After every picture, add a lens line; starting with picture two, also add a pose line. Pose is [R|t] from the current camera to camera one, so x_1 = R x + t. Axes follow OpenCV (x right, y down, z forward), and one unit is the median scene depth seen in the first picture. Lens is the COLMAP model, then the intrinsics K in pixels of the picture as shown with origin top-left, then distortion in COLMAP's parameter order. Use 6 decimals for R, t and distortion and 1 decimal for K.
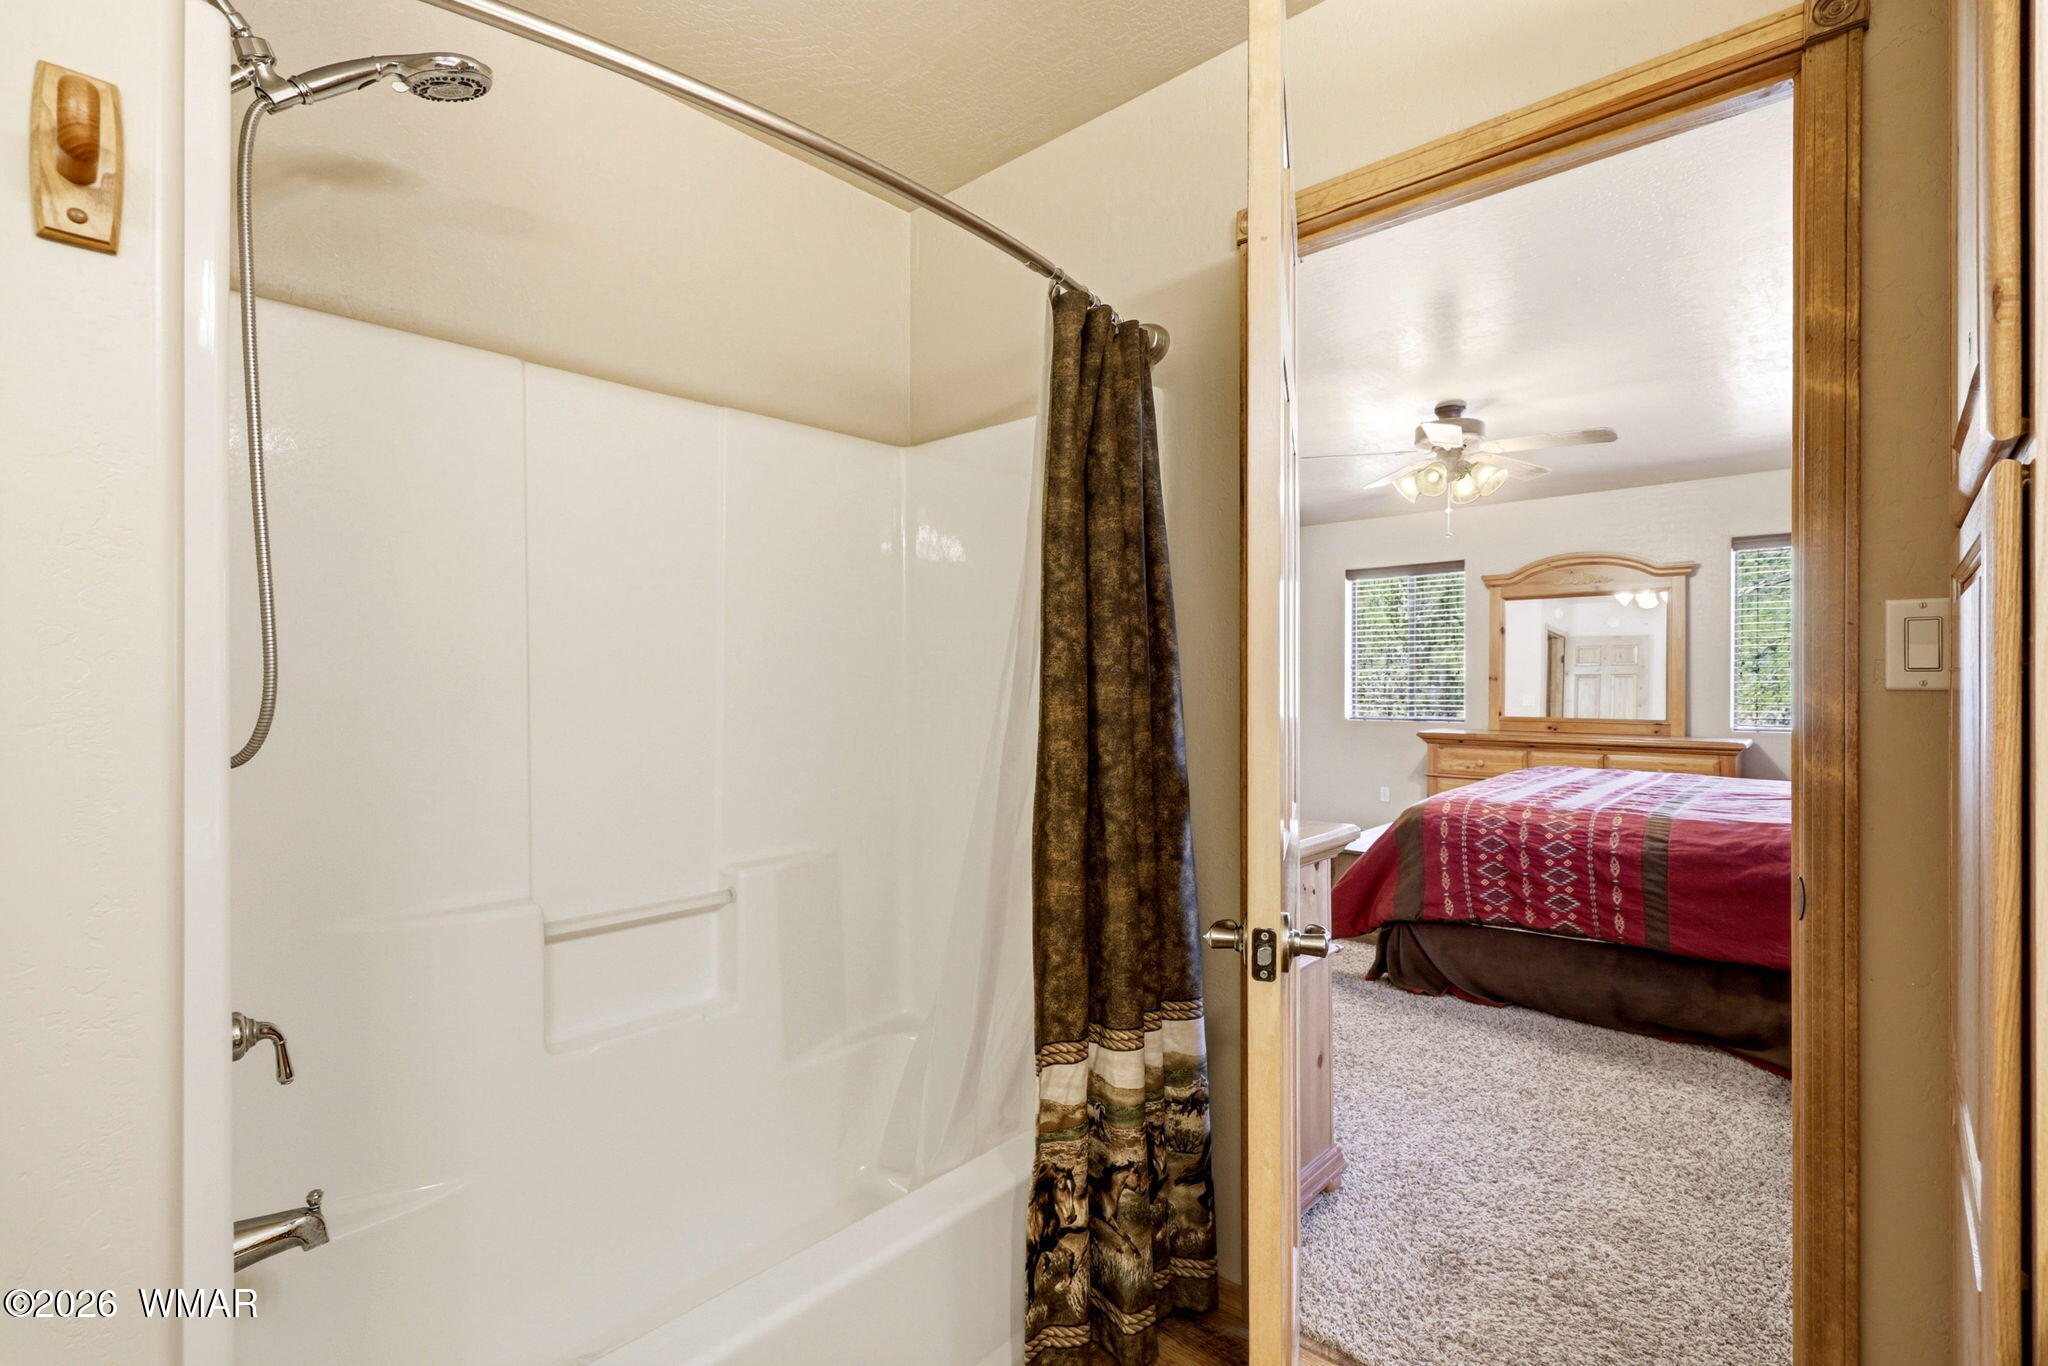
lens RADIAL K [[936.7, 0, 1024.2], [0, 936.7, 679.8], [0, 0, 1]] dist [-0.001038, -0.000306]
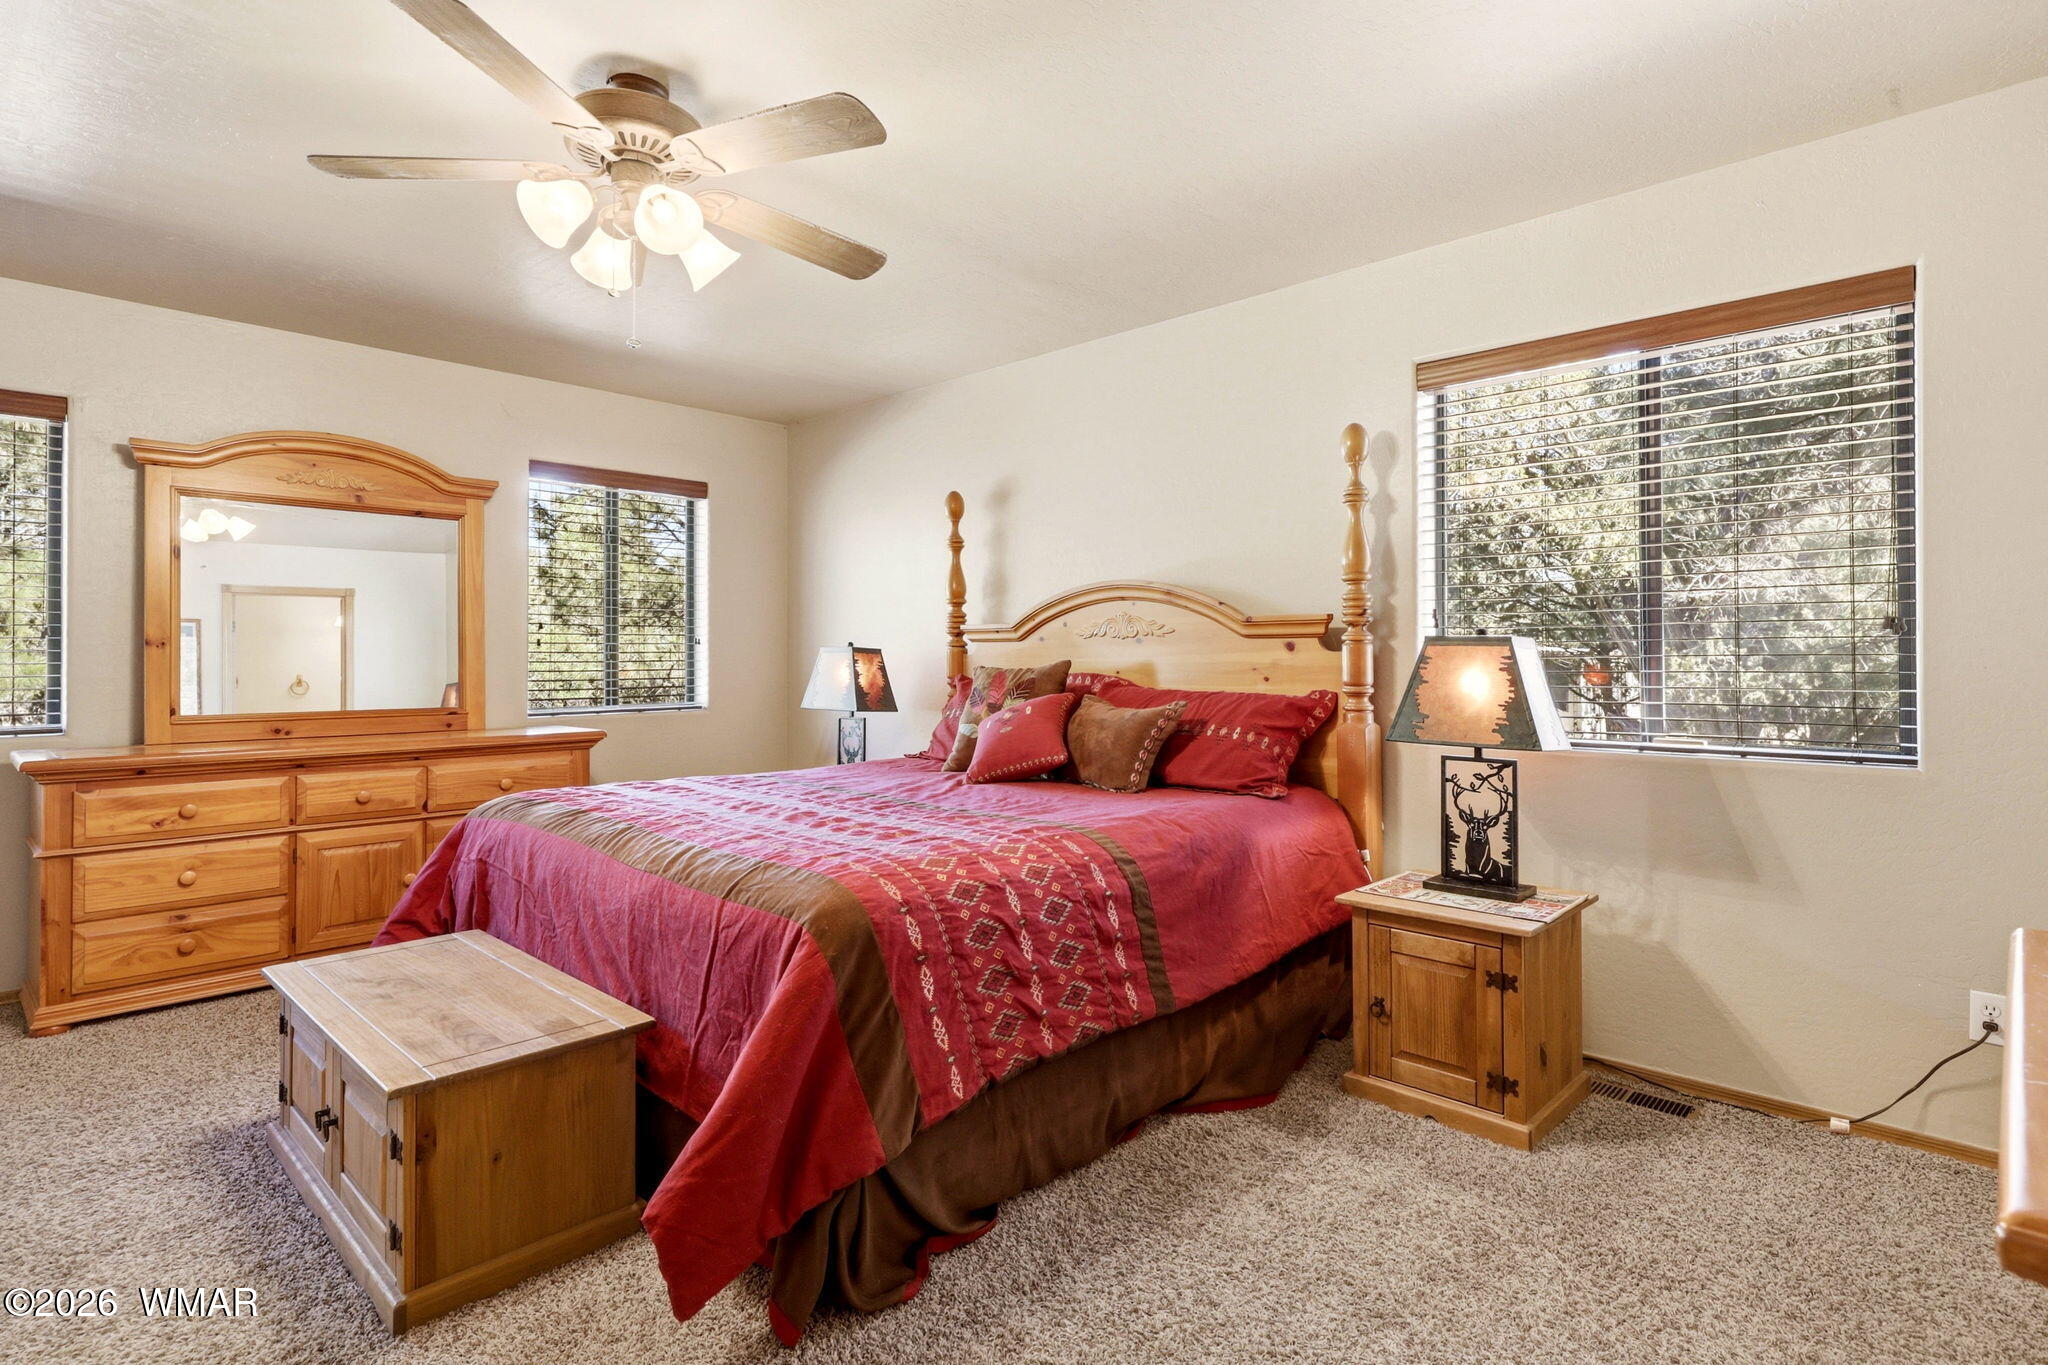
lens RADIAL K [[1045.1, 0, 1015.5], [0, 1045.1, 654.7], [0, 0, 1]] dist [0.003539, 0.001181]
pose [[0.032345, -0.000165, 0.999477, -0.109804], [0.004304, 0.999991, 0.000026, 0.013213], [-0.999468, 0.004301, 0.032345, 0.974054]]
